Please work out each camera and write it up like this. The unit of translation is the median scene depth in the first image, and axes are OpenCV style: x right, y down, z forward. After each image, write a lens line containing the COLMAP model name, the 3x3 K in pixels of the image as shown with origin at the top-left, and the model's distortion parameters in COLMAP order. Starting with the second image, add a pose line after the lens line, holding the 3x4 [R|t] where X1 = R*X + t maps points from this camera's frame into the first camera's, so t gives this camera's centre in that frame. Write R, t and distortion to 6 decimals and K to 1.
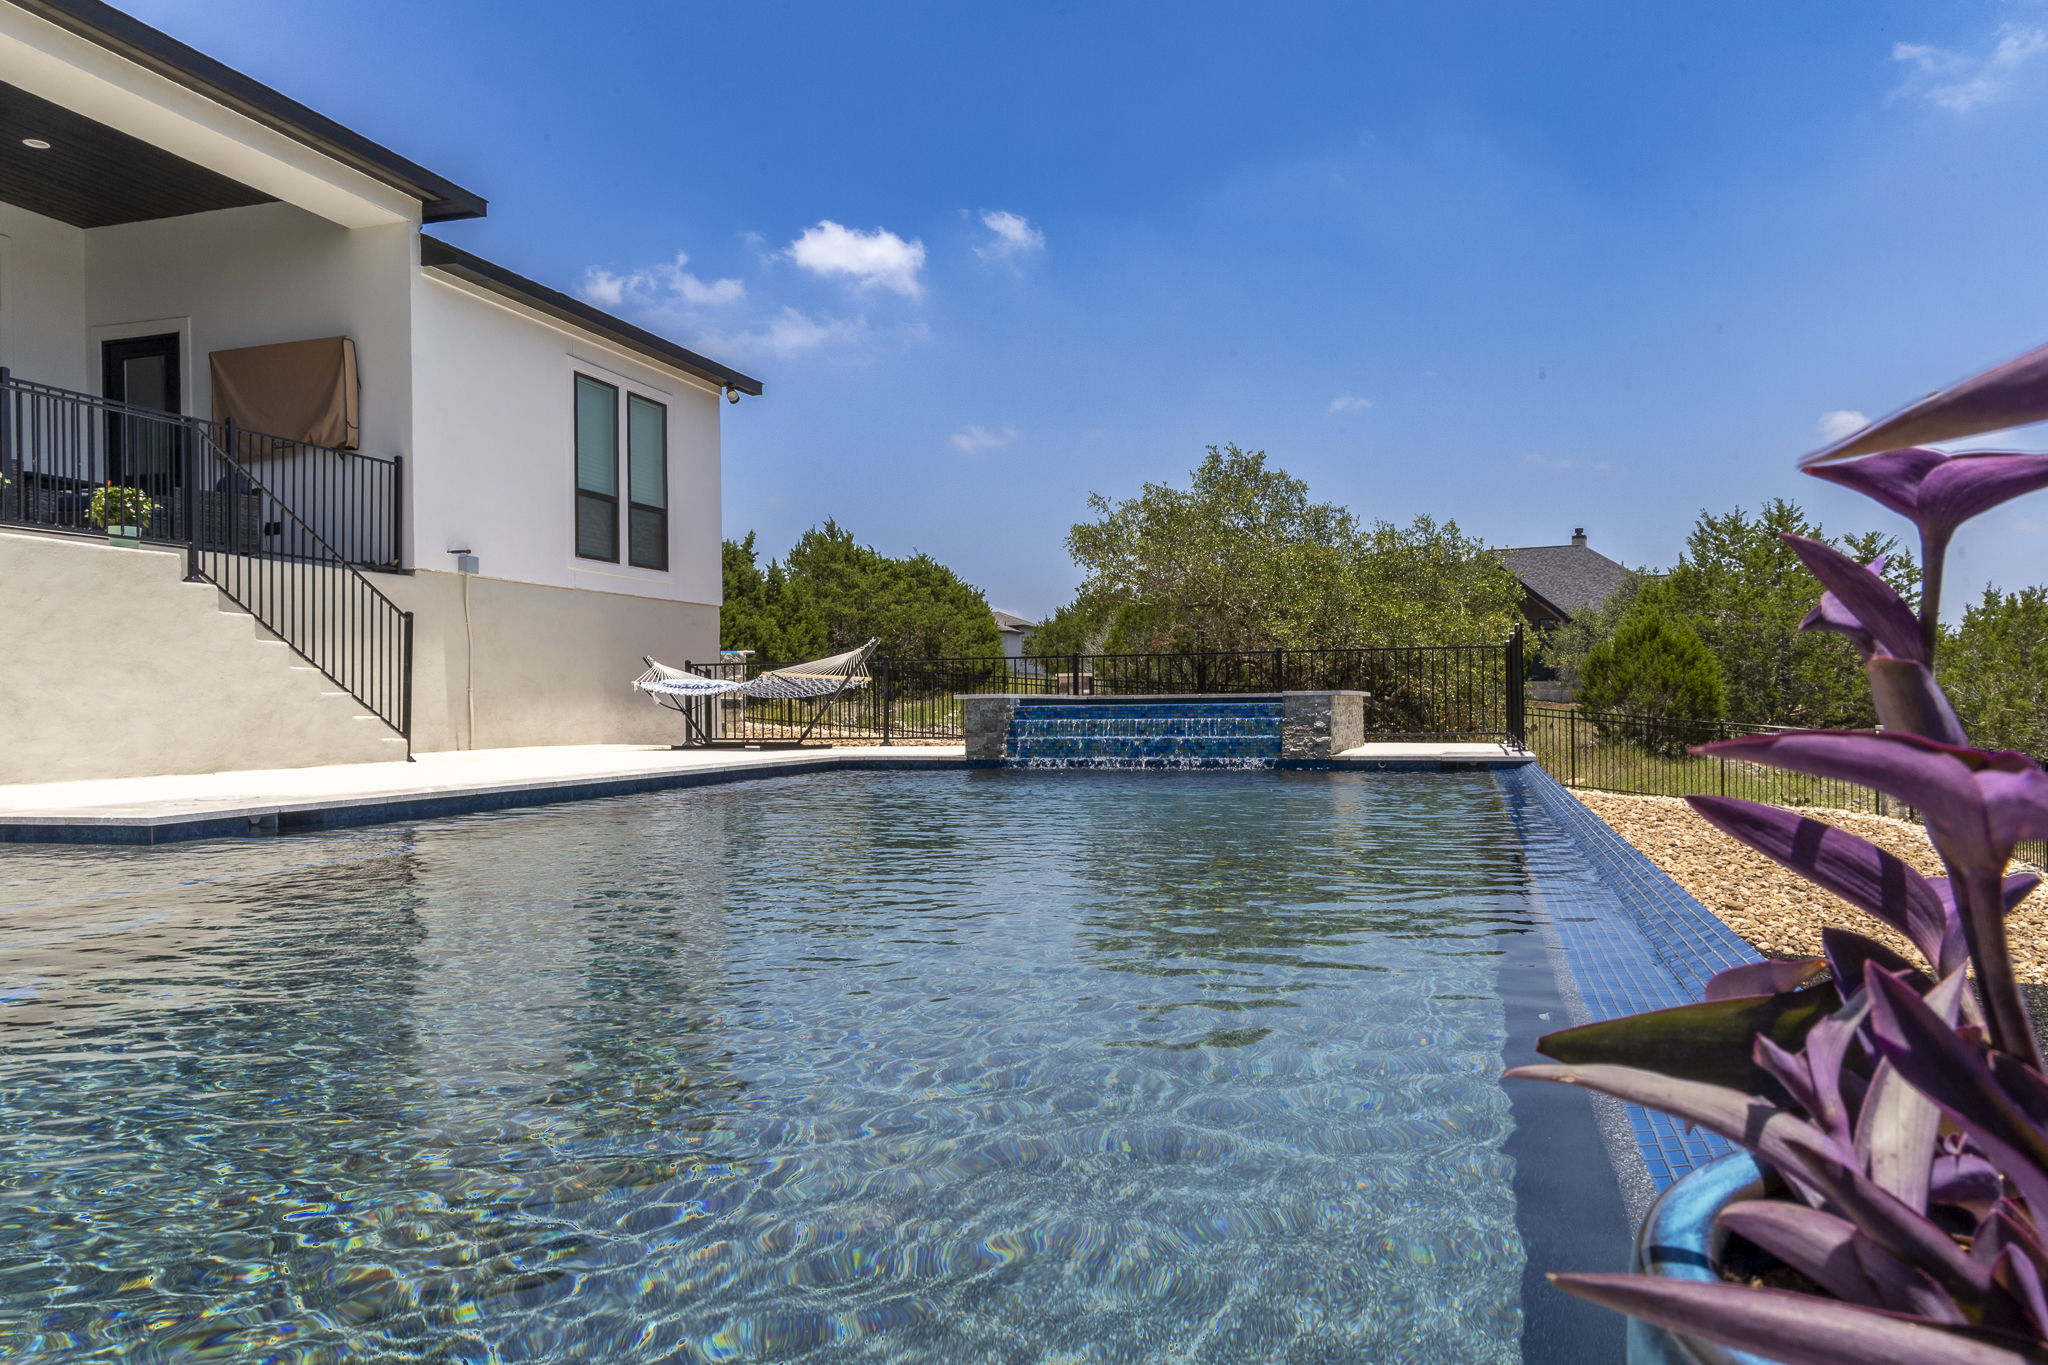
lens RADIAL K [[1427.8, 0, 1033.3], [0, 1427.8, 712.3], [0, 0, 1]] dist [-0.001989, 0.000924]
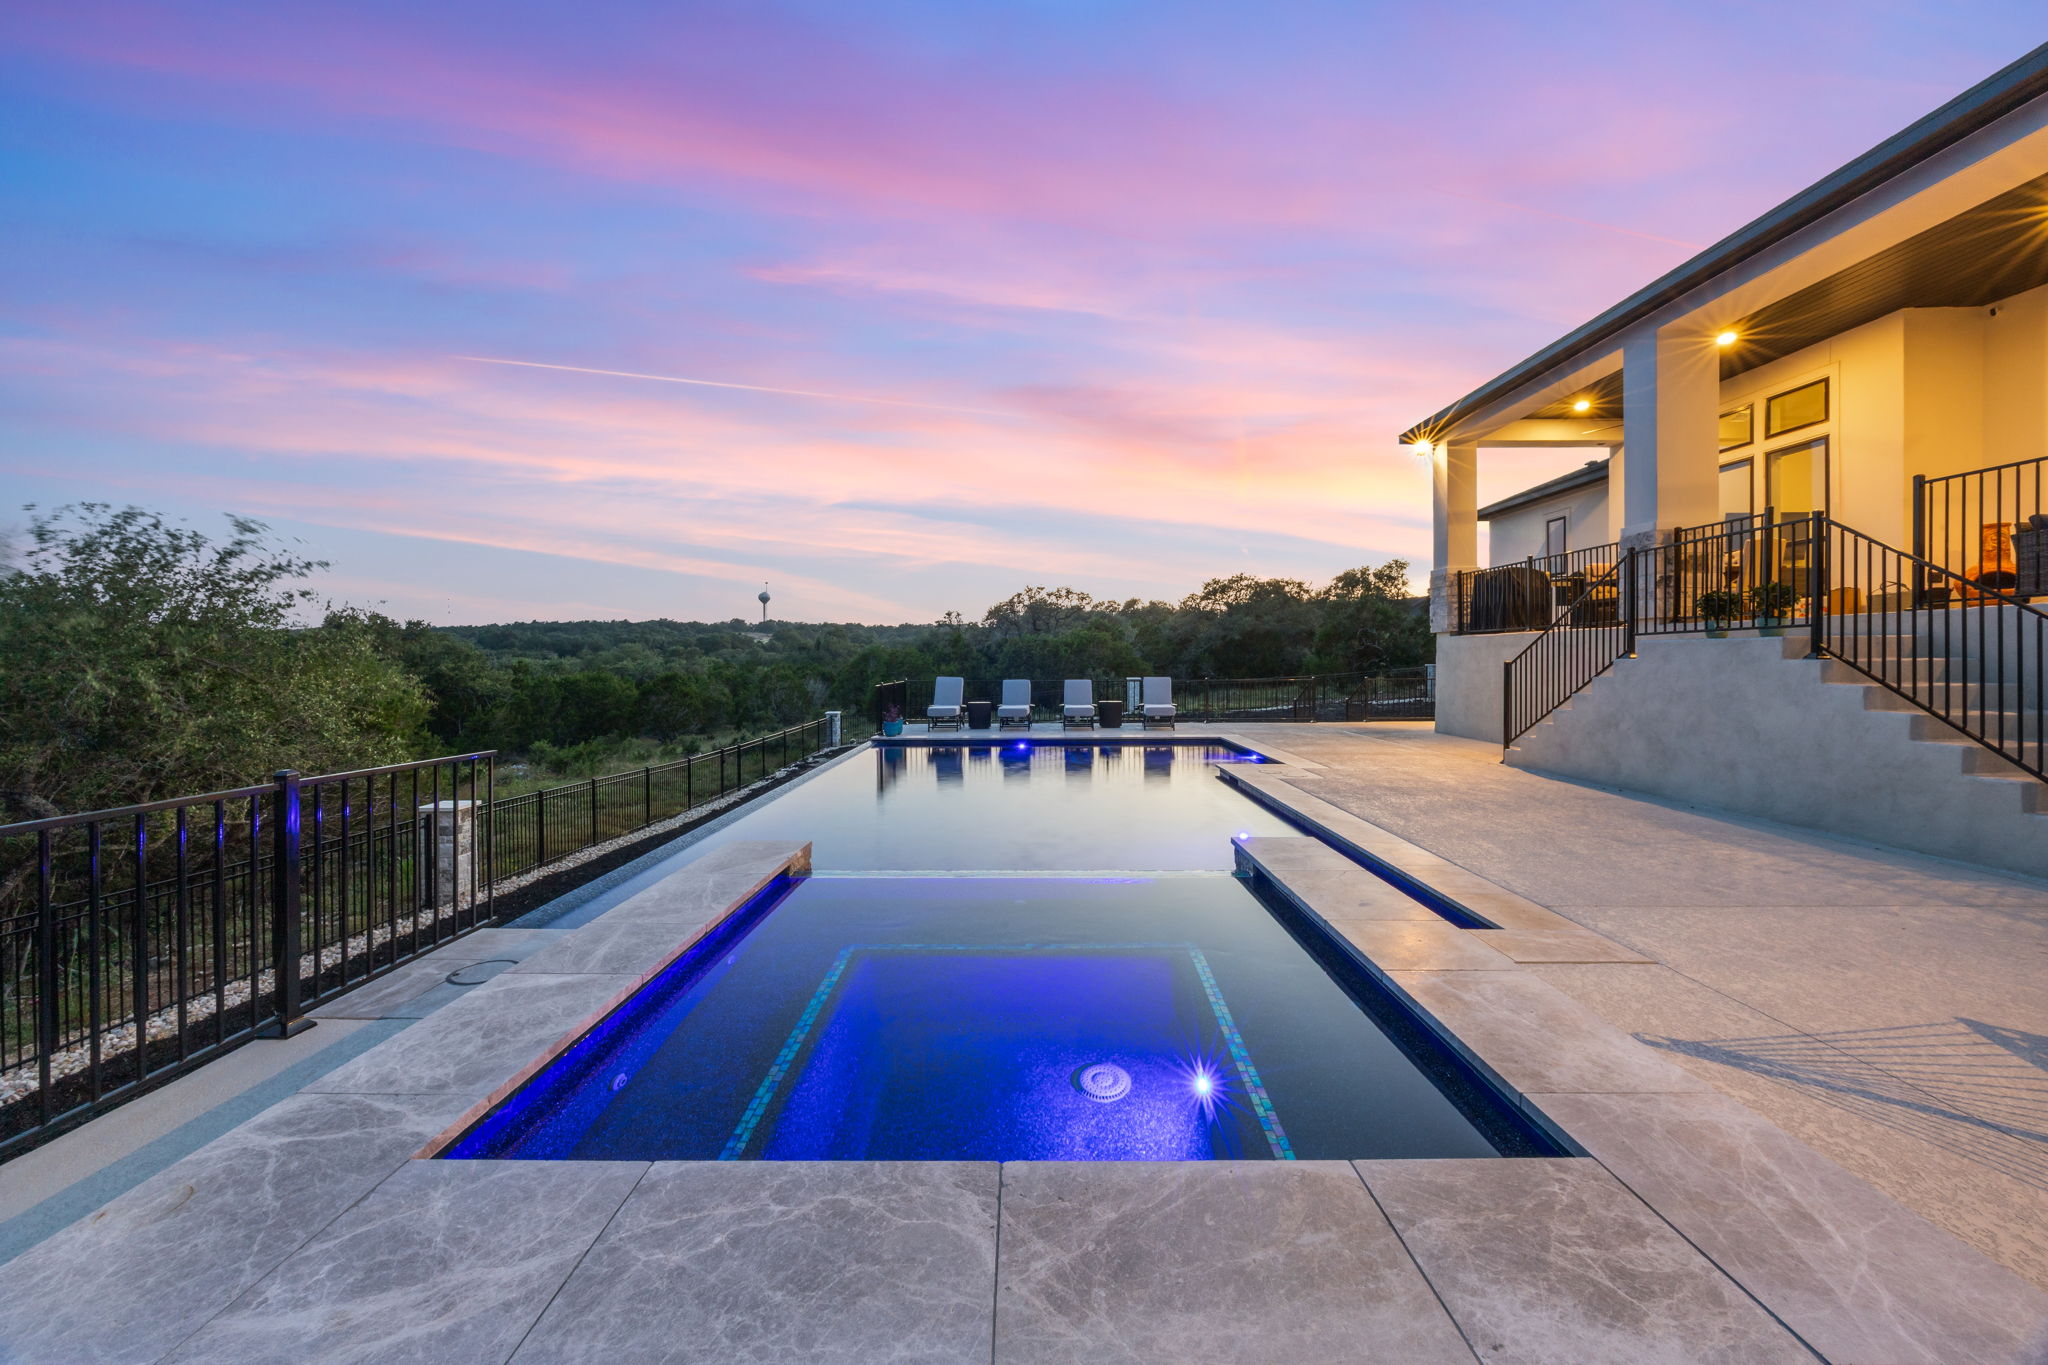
lens RADIAL K [[772.7, 0, 1021.8], [0, 772.7, 667.6], [0, 0, 1]] dist [-0.005312, 0.000033]
pose [[-0.960994, 0.017308, -0.276026, 0.096800], [0.014627, 0.999824, 0.011766, -0.055735], [0.276181, 0.007269, -0.961078, 0.782499]]
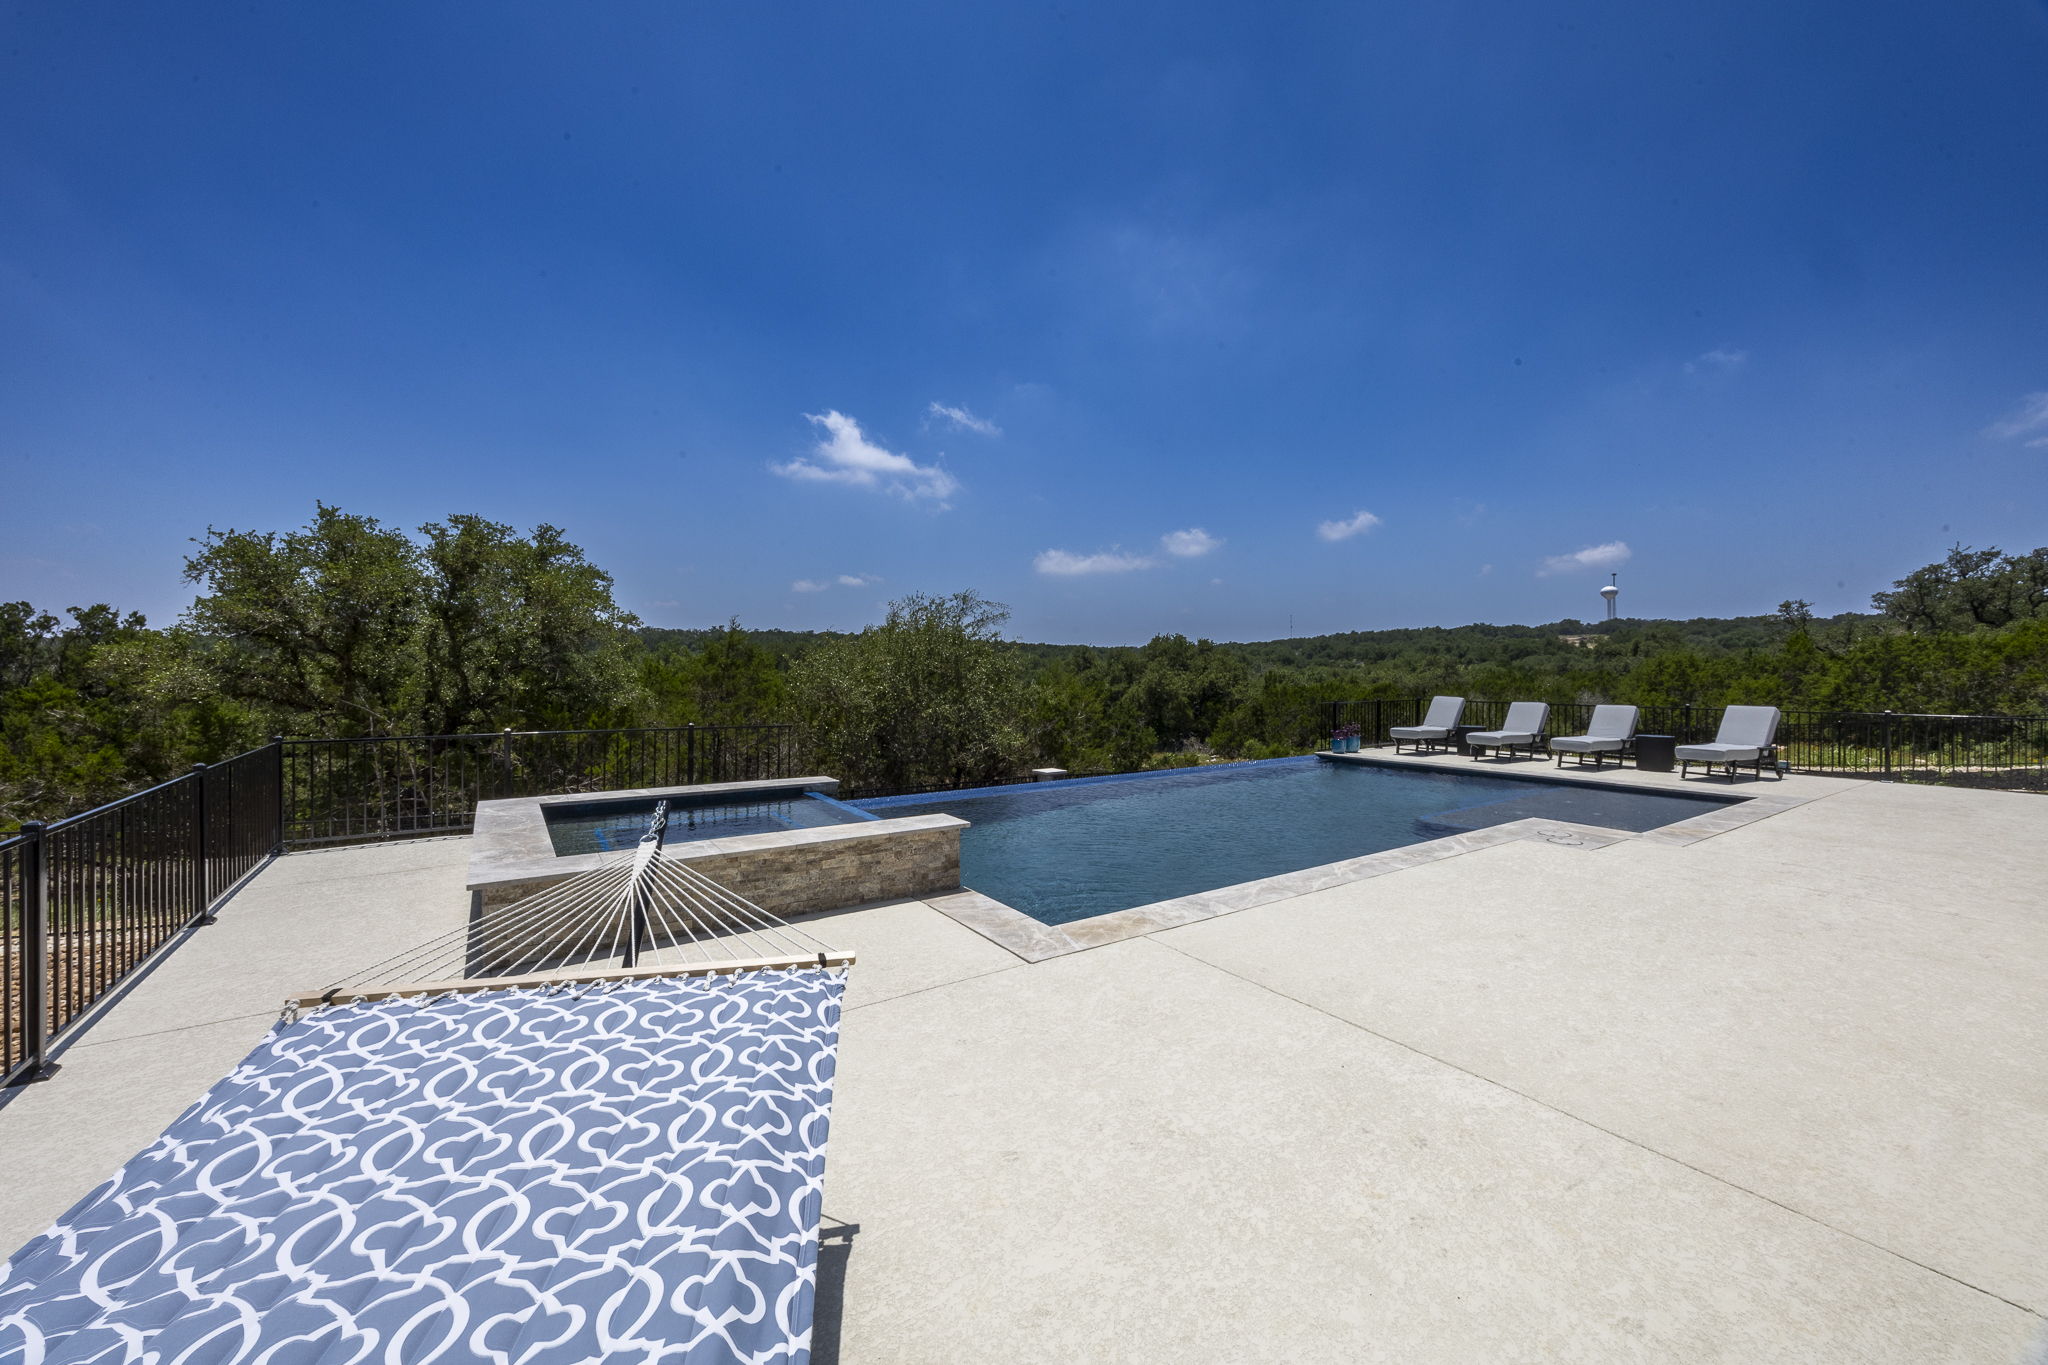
lens RADIAL K [[774.3, 0, 1020.4], [0, 774.3, 668.8], [0, 0, 1]] dist [-0.005858, 0.000073]
pose [[-0.765740, 0.014869, 0.642978, -0.242226], [0.011363, 0.999889, -0.009590, -0.060245], [-0.643050, -0.000037, -0.765824, 0.814615]]
